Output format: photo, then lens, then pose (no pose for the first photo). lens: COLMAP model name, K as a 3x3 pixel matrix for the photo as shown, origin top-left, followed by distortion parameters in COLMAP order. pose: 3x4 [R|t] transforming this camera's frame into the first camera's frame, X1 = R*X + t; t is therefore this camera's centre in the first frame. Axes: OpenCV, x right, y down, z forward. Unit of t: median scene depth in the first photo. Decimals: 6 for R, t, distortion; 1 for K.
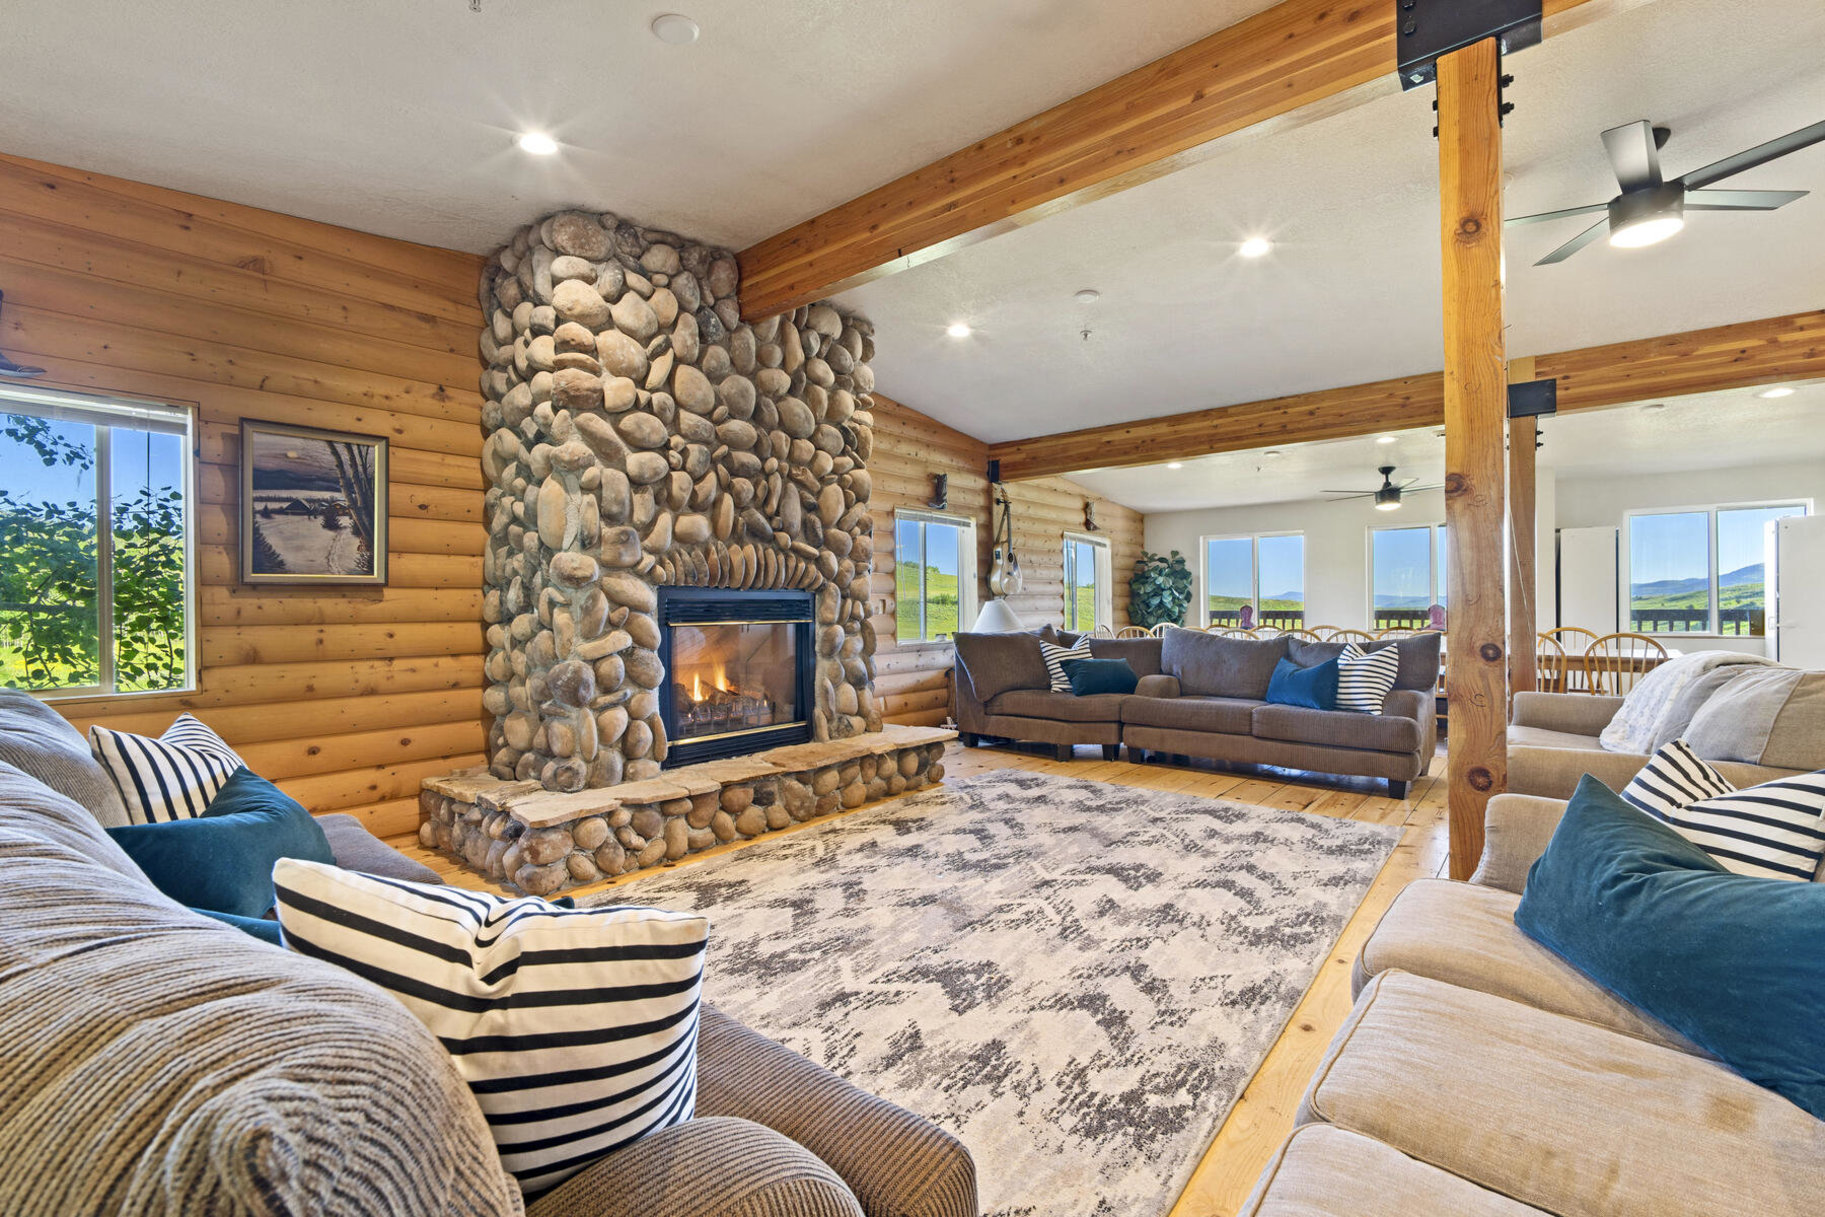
lens RADIAL K [[793.7, 0, 918.0], [0, 793.7, 609.7], [0, 0, 1]] dist [-0.001249, -0.000328]
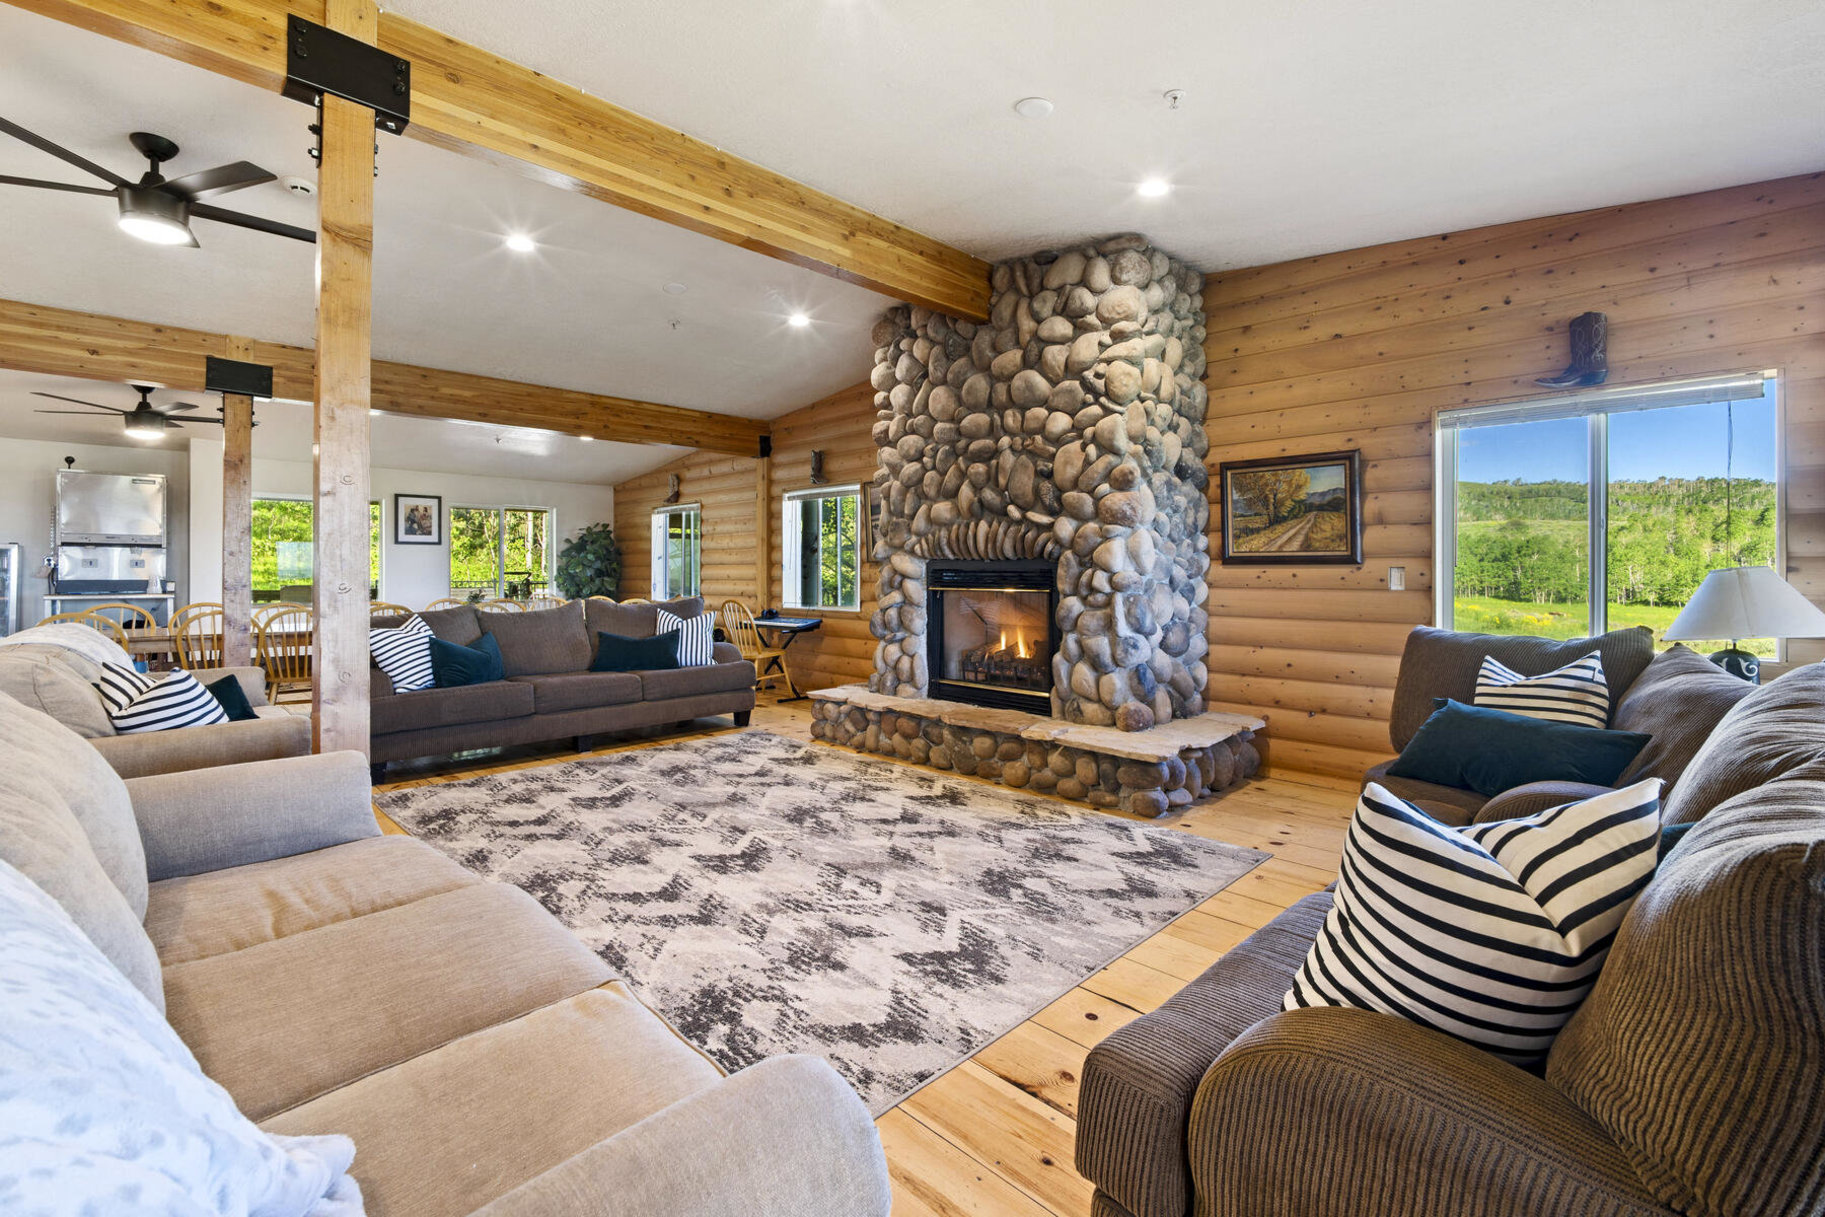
lens RADIAL K [[797.5, 0, 910.5], [0, 797.5, 576.8], [0, 0, 1]] dist [-0.002911, -0.000297]
pose [[-0.108115, 0.011022, -0.994077, 1.045491], [-0.006788, 0.999907, 0.011825, -0.016665], [0.994115, 0.008026, -0.108030, 1.153762]]
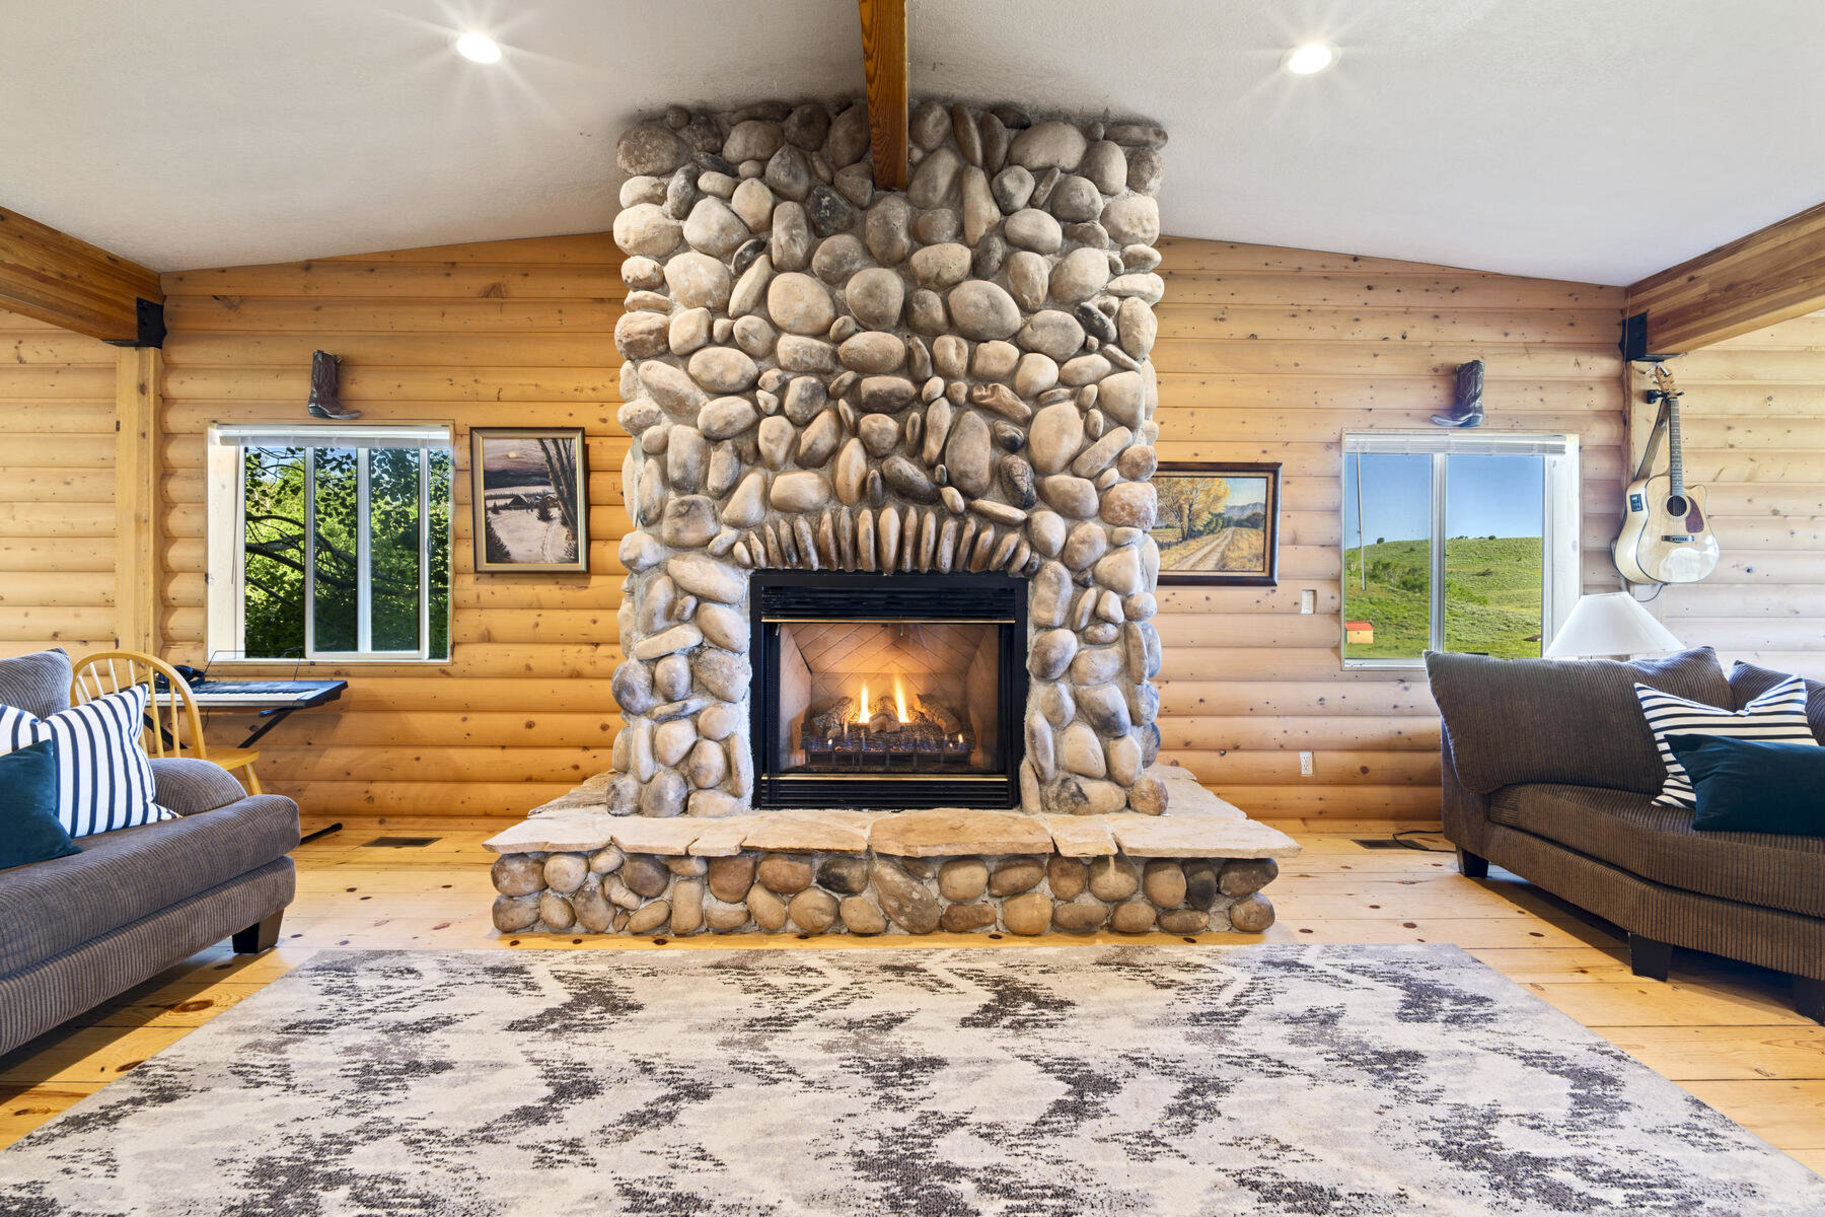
lens RADIAL K [[794.2, 0, 918.7], [0, 794.2, 600.7], [0, 0, 1]] dist [-0.000766, -0.000463]
pose [[0.641593, 0.014874, -0.766901, 0.381173], [-0.014712, 0.999867, 0.007084, -0.007606], [0.766904, 0.006738, 0.641727, 0.649282]]
